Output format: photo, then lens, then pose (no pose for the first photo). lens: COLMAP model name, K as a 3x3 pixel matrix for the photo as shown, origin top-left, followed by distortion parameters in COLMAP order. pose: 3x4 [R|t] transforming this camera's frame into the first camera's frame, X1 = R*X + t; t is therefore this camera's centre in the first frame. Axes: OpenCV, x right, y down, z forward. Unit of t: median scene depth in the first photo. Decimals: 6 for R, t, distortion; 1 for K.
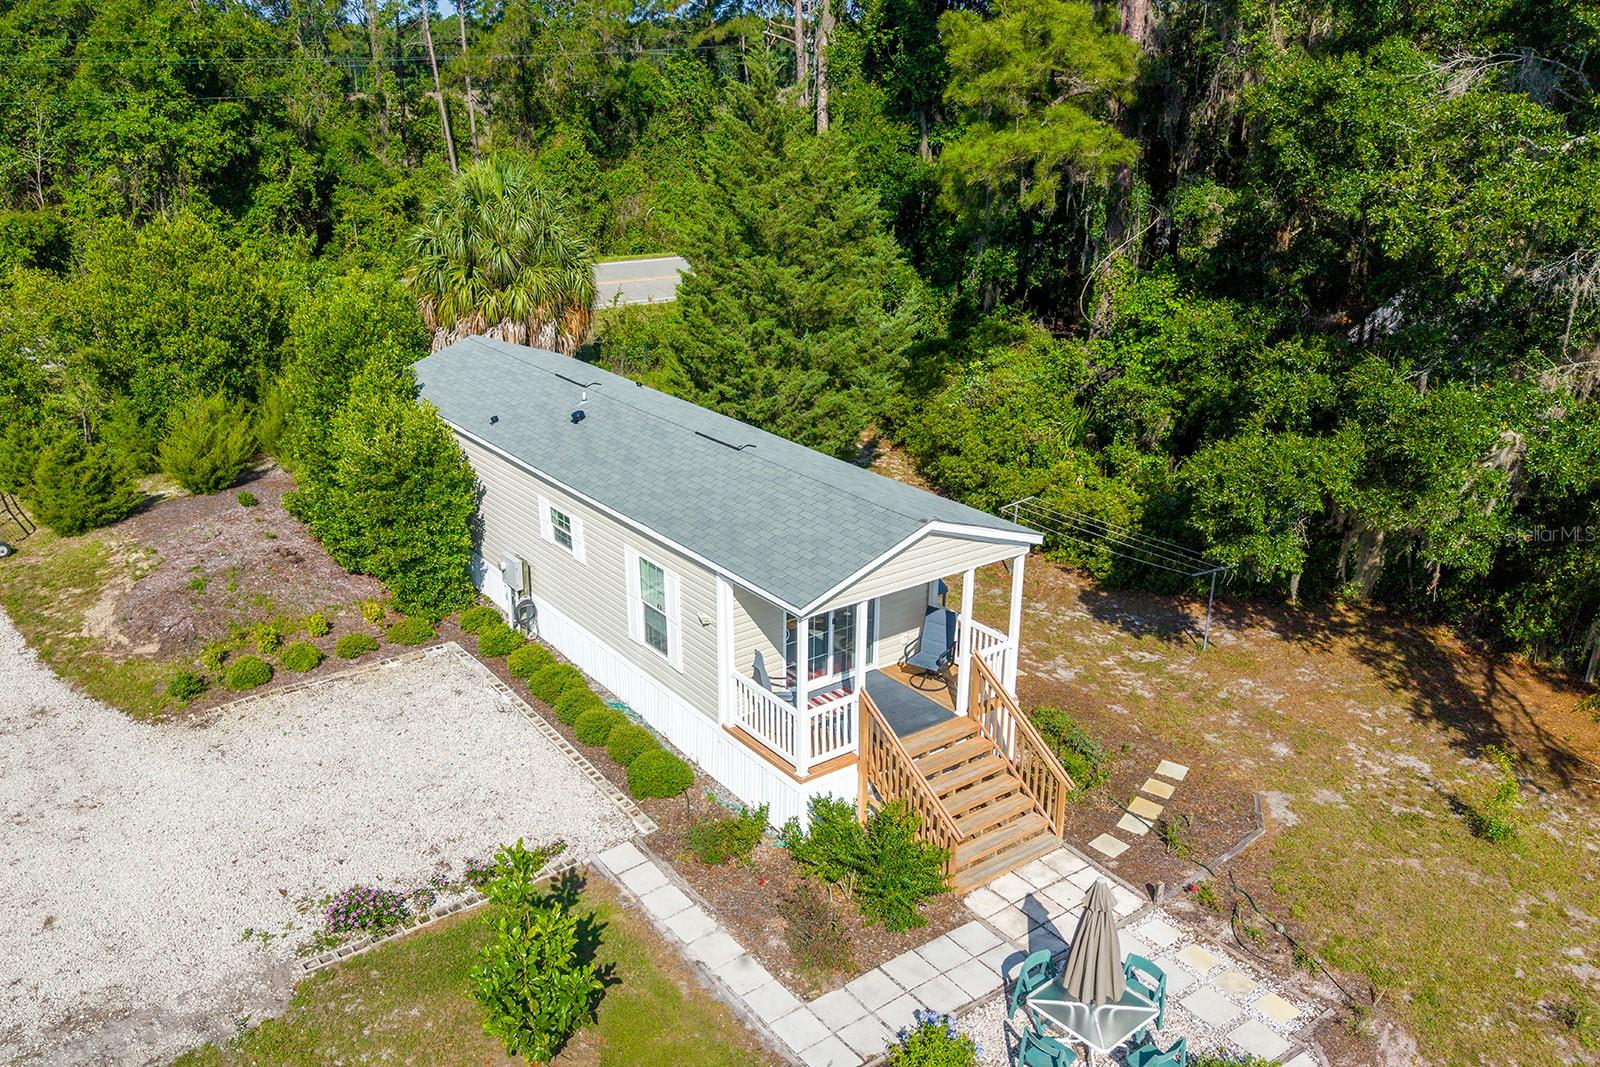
lens RADIAL K [[1238.4, 0, 800.0], [0, 1238.4, 533.5], [0, 0, 1]] dist [-0.000545, -0.007029]
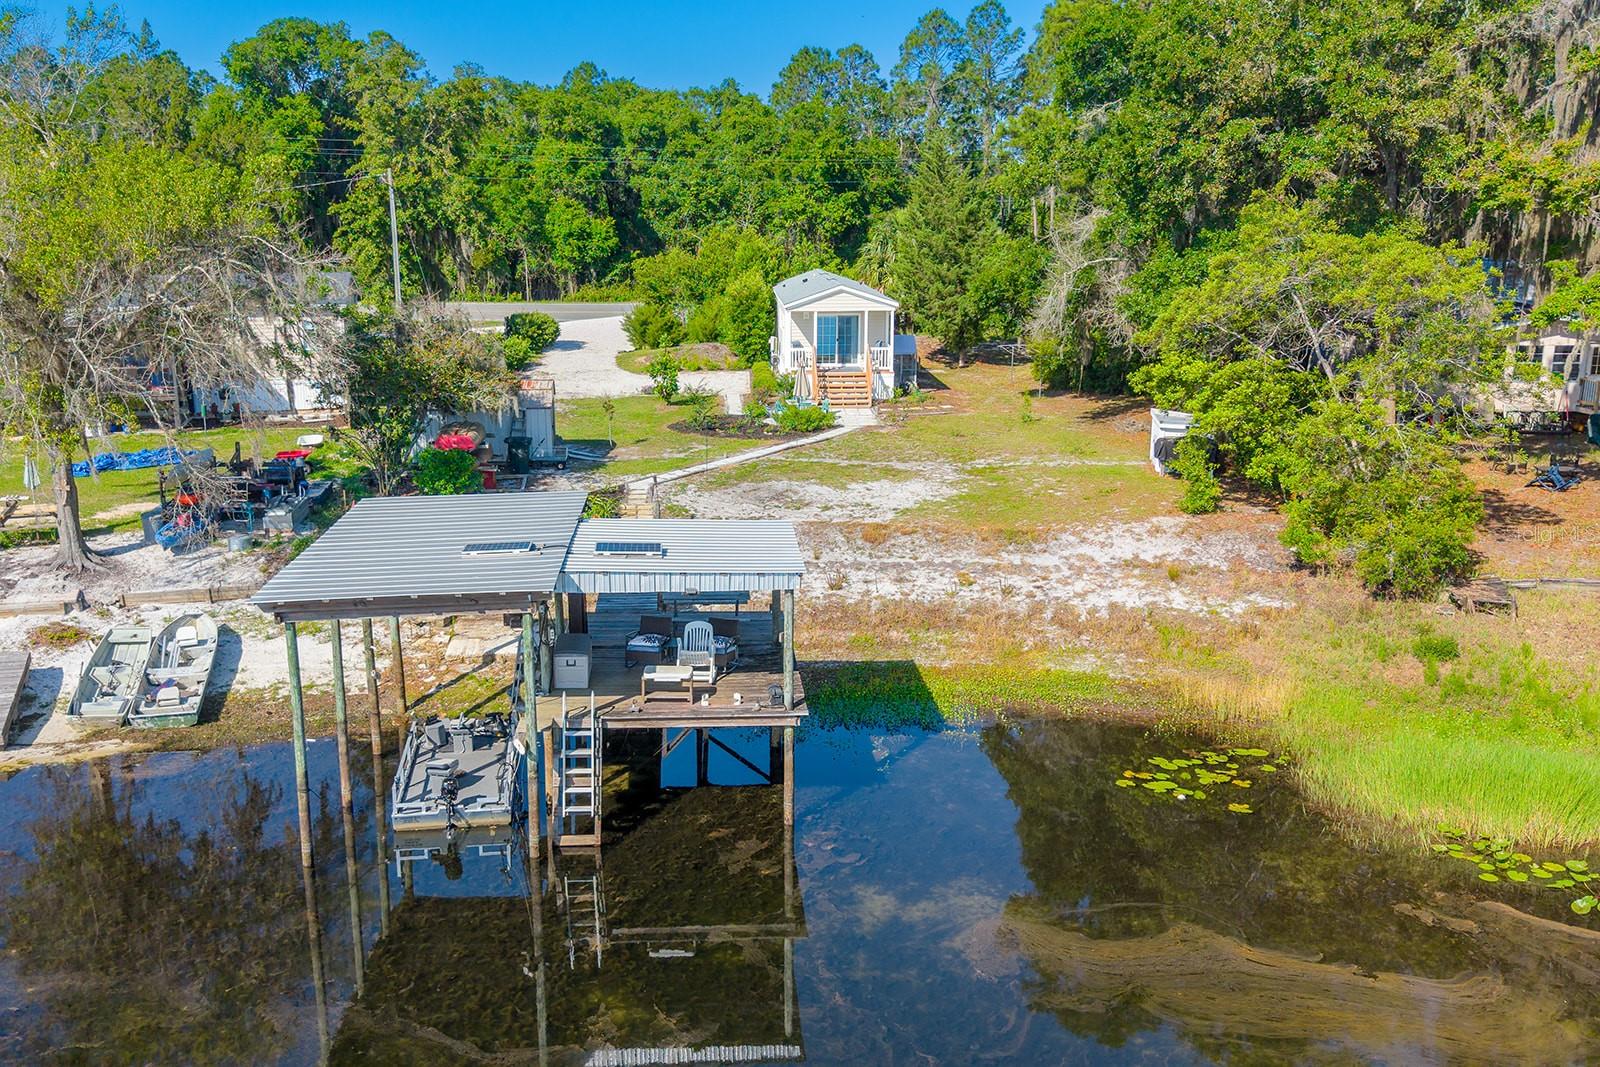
lens RADIAL K [[1259.4, 0, 780.6], [0, 1259.4, 535.3], [0, 0, 1]] dist [0.021629, -0.028645]
pose [[0.827708, 0.131346, -0.545572, 0.427109], [-0.185473, 0.981615, -0.045065, 0.184895], [0.529623, 0.138489, 0.836852, -0.362836]]
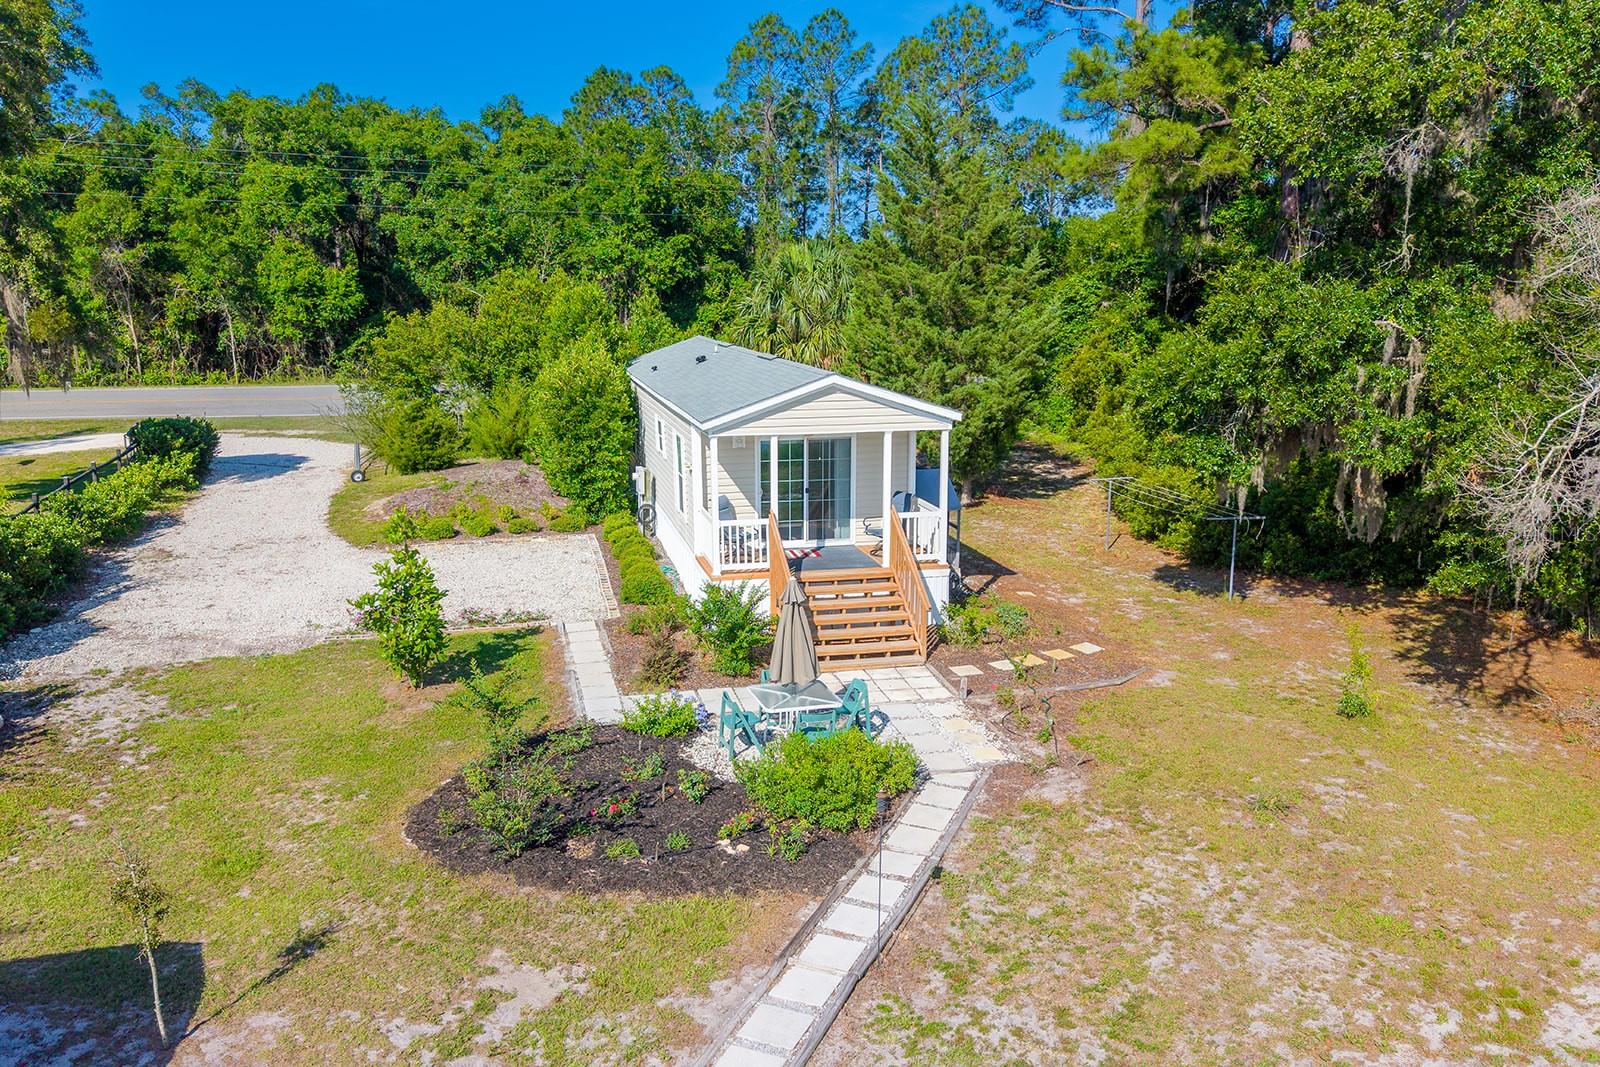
lens RADIAL K [[1208.5, 0, 833.2], [0, 1208.5, 556.7], [0, 0, 1]] dist [0.112285, -0.307233]
pose [[0.928436, 0.075718, -0.363693, 0.147994], [-0.120969, 0.987270, -0.103268, 0.077628], [0.351244, 0.139873, 0.925777, -0.021392]]
